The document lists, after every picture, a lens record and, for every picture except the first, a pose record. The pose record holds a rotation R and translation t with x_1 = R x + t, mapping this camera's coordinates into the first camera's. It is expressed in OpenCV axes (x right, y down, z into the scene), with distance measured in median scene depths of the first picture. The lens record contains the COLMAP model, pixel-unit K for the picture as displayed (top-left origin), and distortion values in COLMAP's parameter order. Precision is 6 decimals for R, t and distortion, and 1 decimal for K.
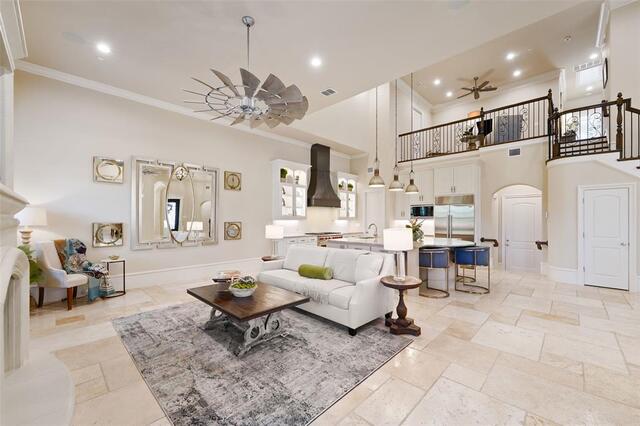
lens RADIAL K [[261.1, 0, 305.5], [0, 261.1, 215.9], [0, 0, 1]] dist [-0.017920, 0.001642]
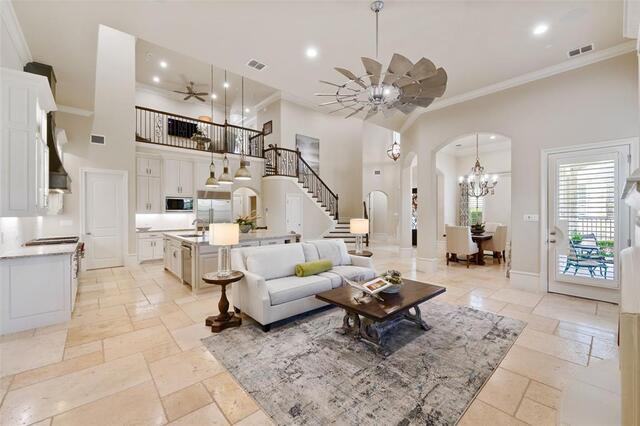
lens RADIAL K [[261.1, 0, 320.1], [0, 261.1, 215.0], [0, 0, 1]] dist [-0.017920, 0.001642]
pose [[0.031507, -0.013673, 0.999410, -0.480090], [-0.009502, 0.999857, 0.013978, 0.003303], [-0.999458, -0.009936, 0.031373, 0.484229]]
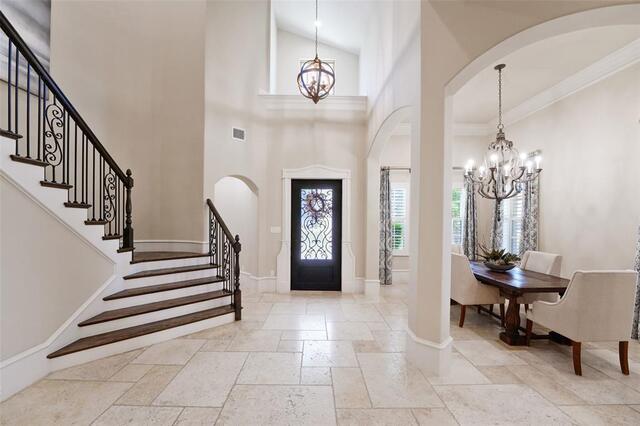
lens RADIAL K [[261.1, 0, 319.0], [0, 261.1, 226.3], [0, 0, 1]] dist [-0.017920, 0.001642]
pose [[-0.733337, -0.016168, 0.679673, 0.413467], [-0.012597, 0.999869, 0.010193, -0.002812], [-0.679749, -0.001087, -0.733444, 0.541201]]
